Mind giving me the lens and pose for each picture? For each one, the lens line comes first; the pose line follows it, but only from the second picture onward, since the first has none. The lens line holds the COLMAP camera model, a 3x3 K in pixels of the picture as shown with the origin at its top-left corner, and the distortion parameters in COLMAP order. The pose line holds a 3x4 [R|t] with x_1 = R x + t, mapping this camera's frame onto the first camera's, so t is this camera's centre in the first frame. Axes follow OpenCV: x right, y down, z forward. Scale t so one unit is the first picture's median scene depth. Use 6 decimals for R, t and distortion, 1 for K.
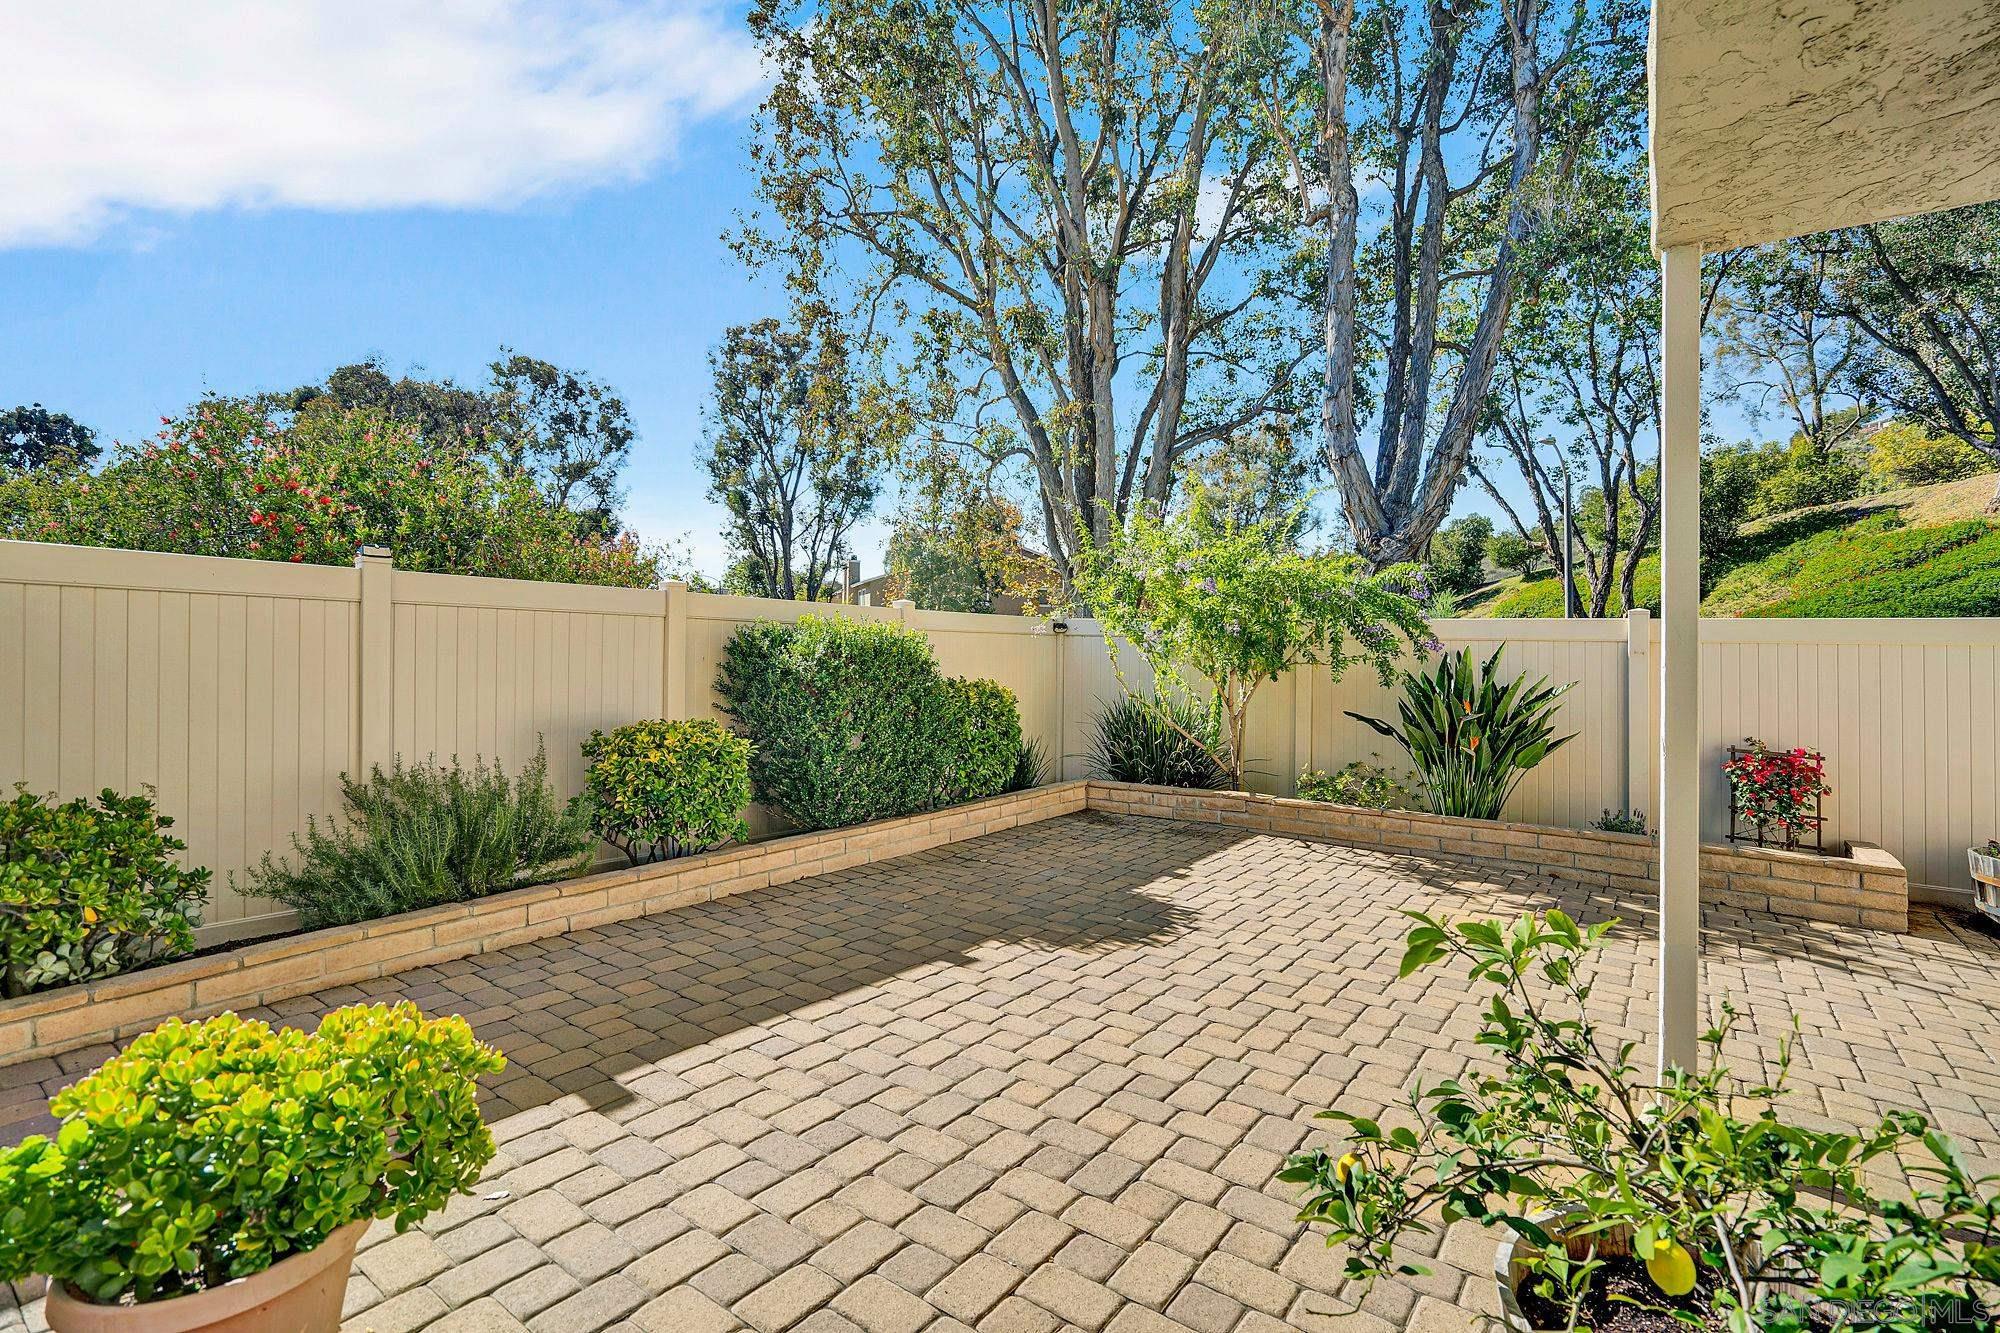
lens RADIAL K [[911.0, 0, 1034.3], [0, 911.0, 623.4], [0, 0, 1]] dist [-0.020480, 0.001180]
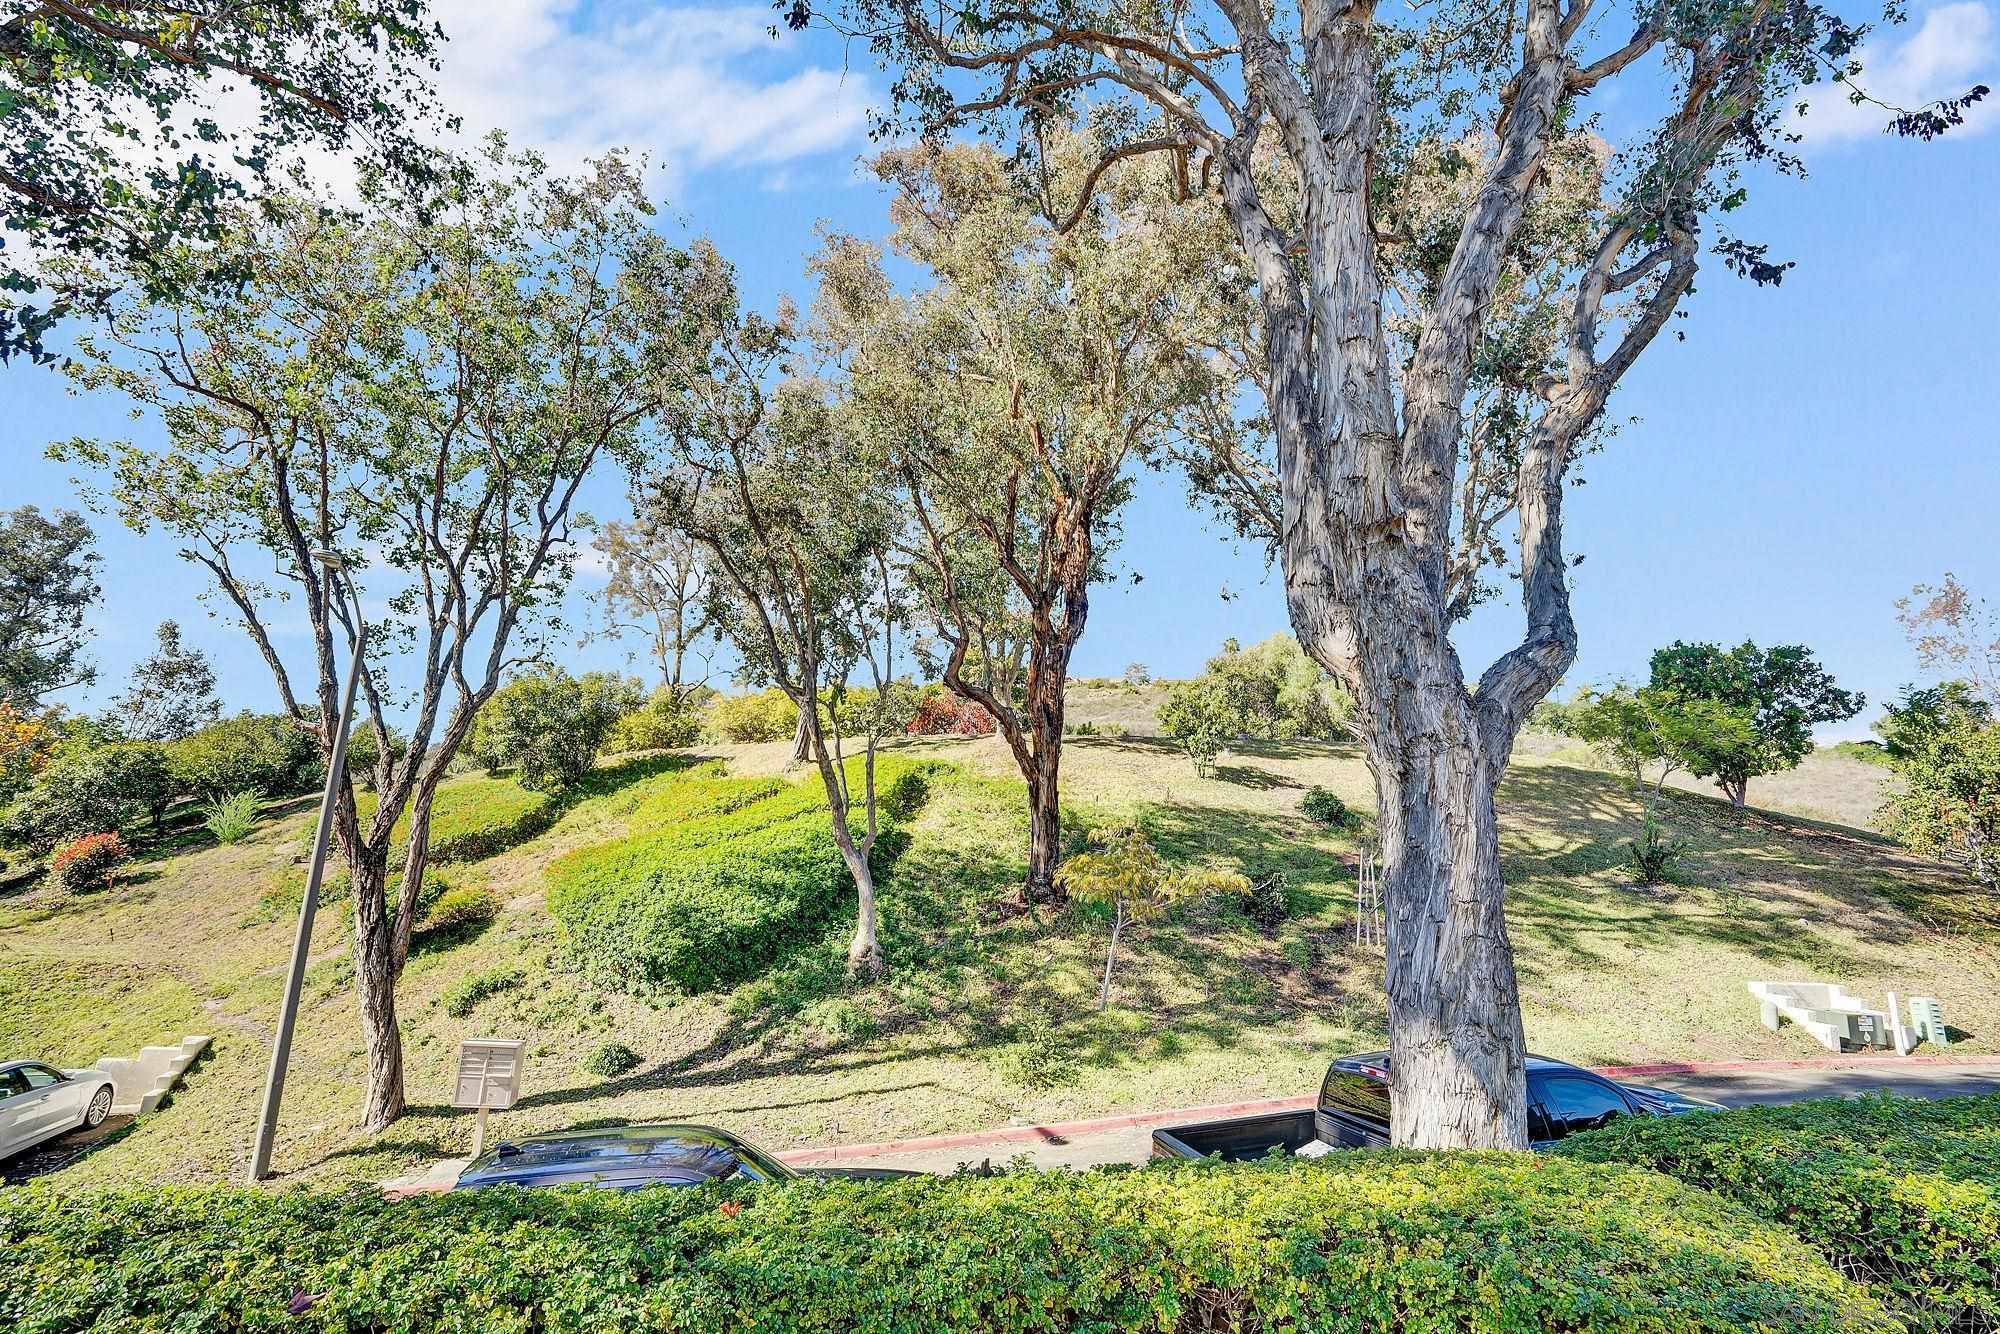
lens RADIAL K [[928.1, 0, 996.8], [0, 928.1, 677.4], [0, 0, 1]] dist [-0.064833, 0.021775]
pose [[0.484784, 0.213178, 0.848257, 0.131186], [-0.055285, 0.975371, -0.213528, -0.005071], [-0.872885, 0.056619, 0.484630, 0.137756]]
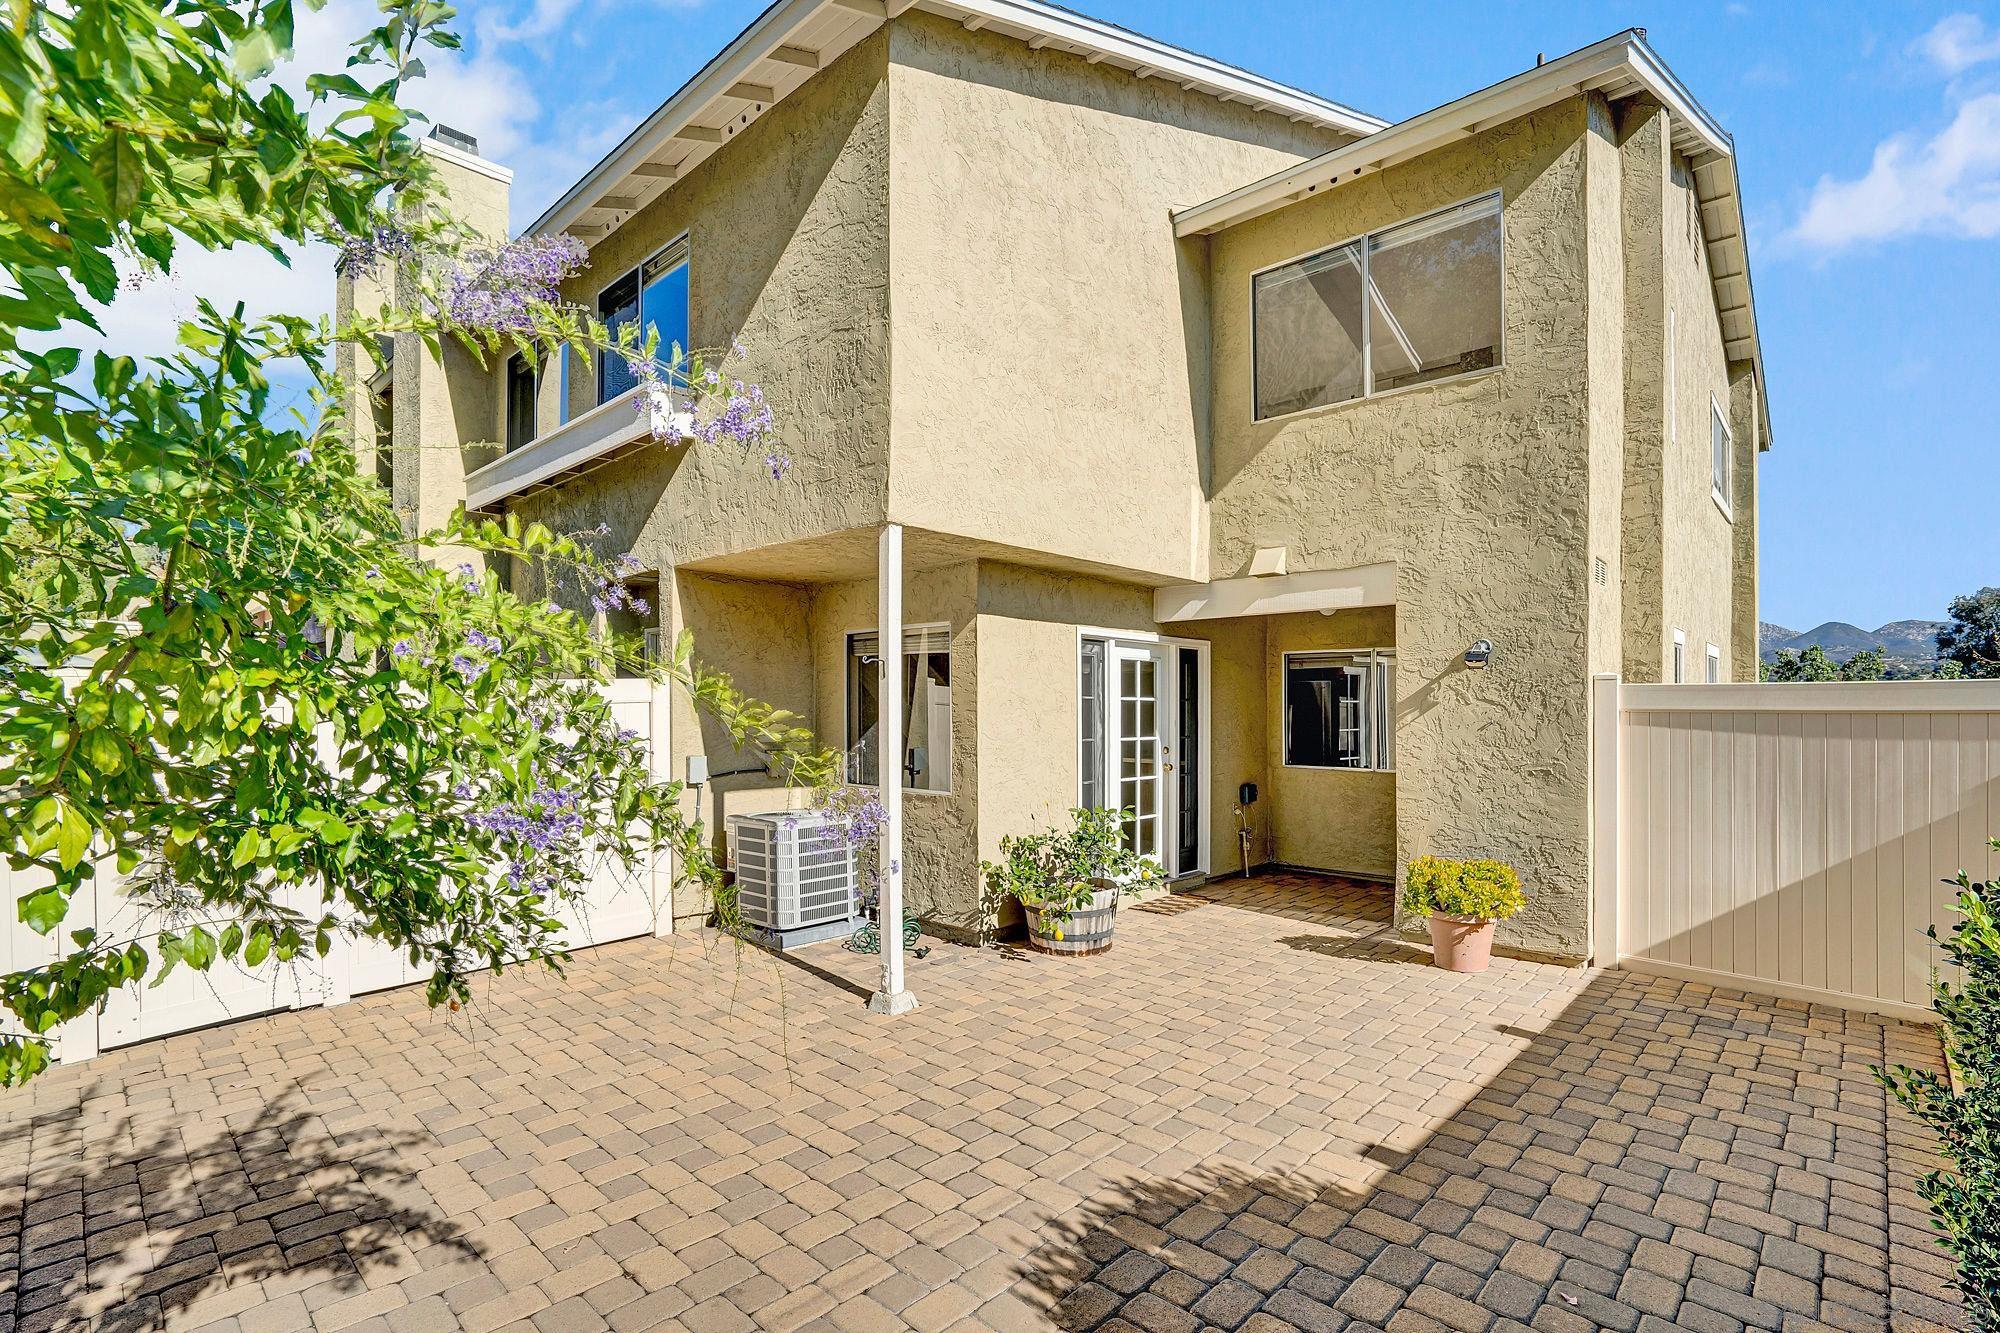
lens RADIAL K [[936.9, 0, 956.7], [0, 936.9, 712.0], [0, 0, 1]] dist [-0.050312, 0.000039]
pose [[-0.986036, -0.016019, 0.165759, 0.016071], [-0.017183, 0.999837, -0.005589, -0.001453], [-0.165642, -0.008359, -0.986150, 0.183952]]
